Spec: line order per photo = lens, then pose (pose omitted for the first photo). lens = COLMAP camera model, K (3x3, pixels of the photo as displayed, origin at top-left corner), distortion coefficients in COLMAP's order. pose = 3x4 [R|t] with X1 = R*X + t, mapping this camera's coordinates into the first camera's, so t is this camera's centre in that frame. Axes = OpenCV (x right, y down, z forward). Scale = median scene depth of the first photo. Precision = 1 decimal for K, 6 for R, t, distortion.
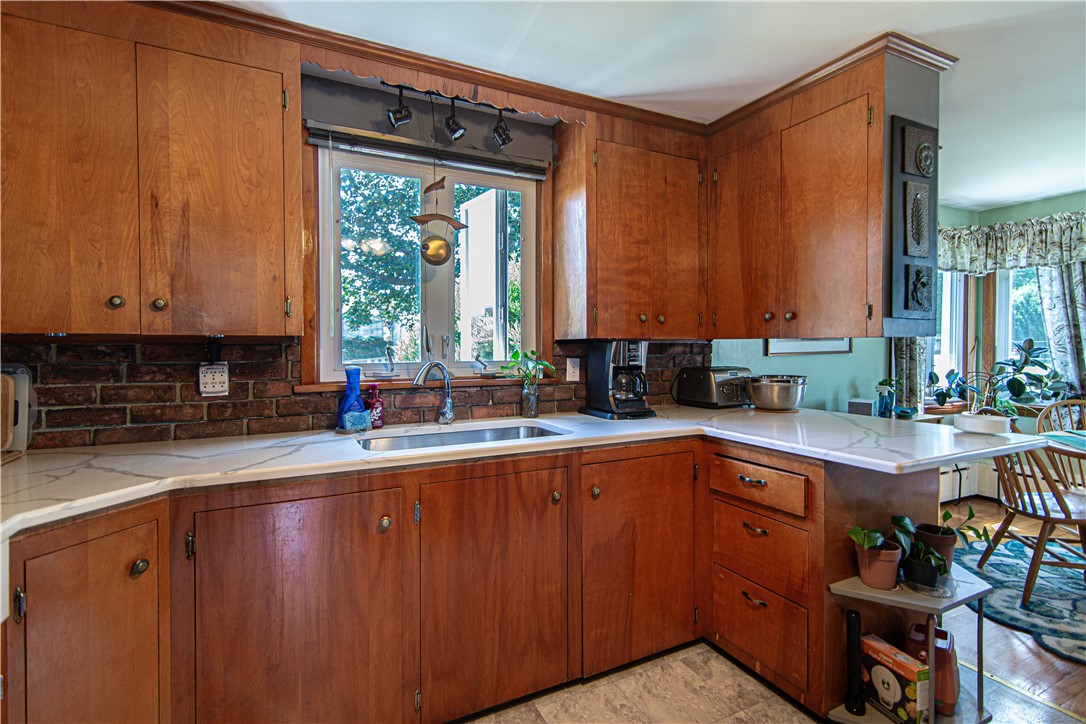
lens RADIAL K [[510.2, 0, 538.4], [0, 510.2, 349.4], [0, 0, 1]] dist [0.005513, 0.000611]
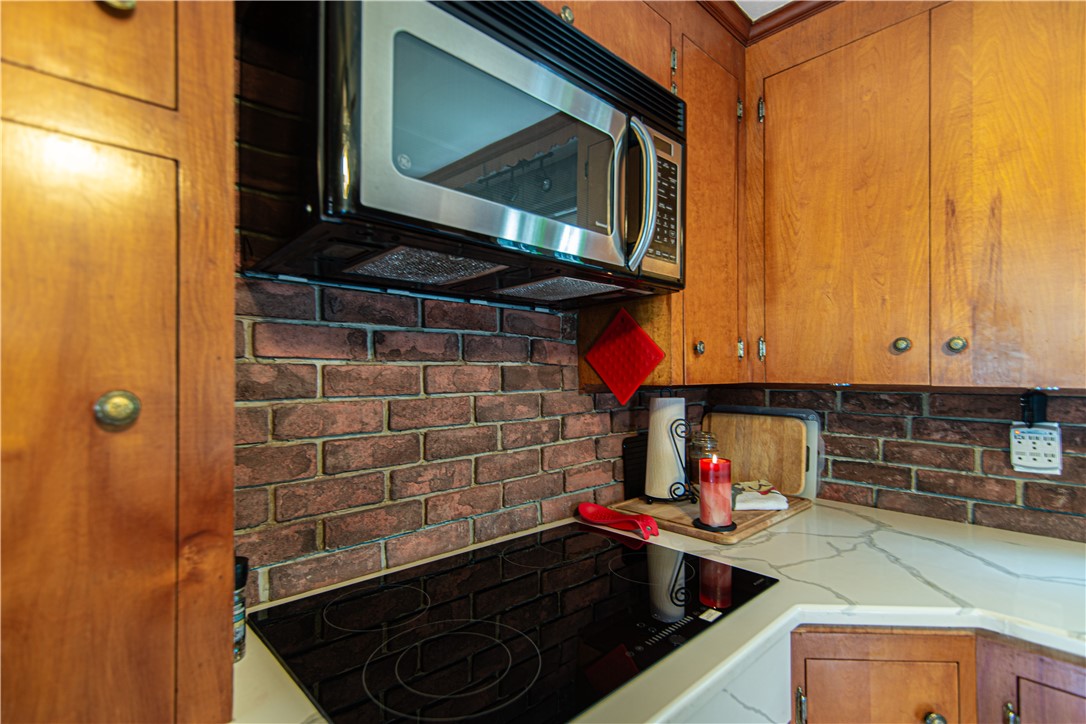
lens RADIAL K [[527.4, 0, 549.2], [0, 527.4, 371.2], [0, 0, 1]] dist [0.015081, -0.000479]
pose [[0.298009, 0.000499, -0.954563, -0.175693], [-0.007360, 0.999971, -0.001775, -0.043016], [0.954535, 0.007554, 0.298004, 0.203694]]
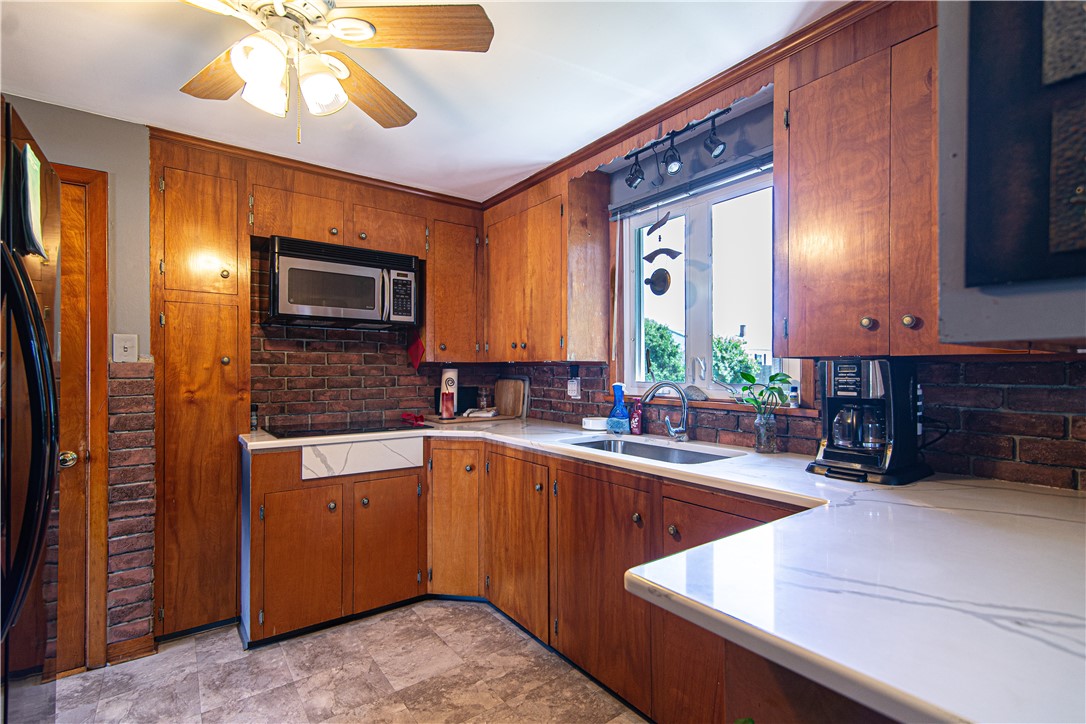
lens RADIAL K [[502.8, 0, 536.8], [0, 502.8, 368.9], [0, 0, 1]] dist [0.009543, -0.000383]
pose [[0.176539, 0.001929, -0.984292, 1.049435], [-0.009503, 0.999955, 0.000255, -0.002386], [0.984248, 0.009308, 0.176549, 0.684311]]
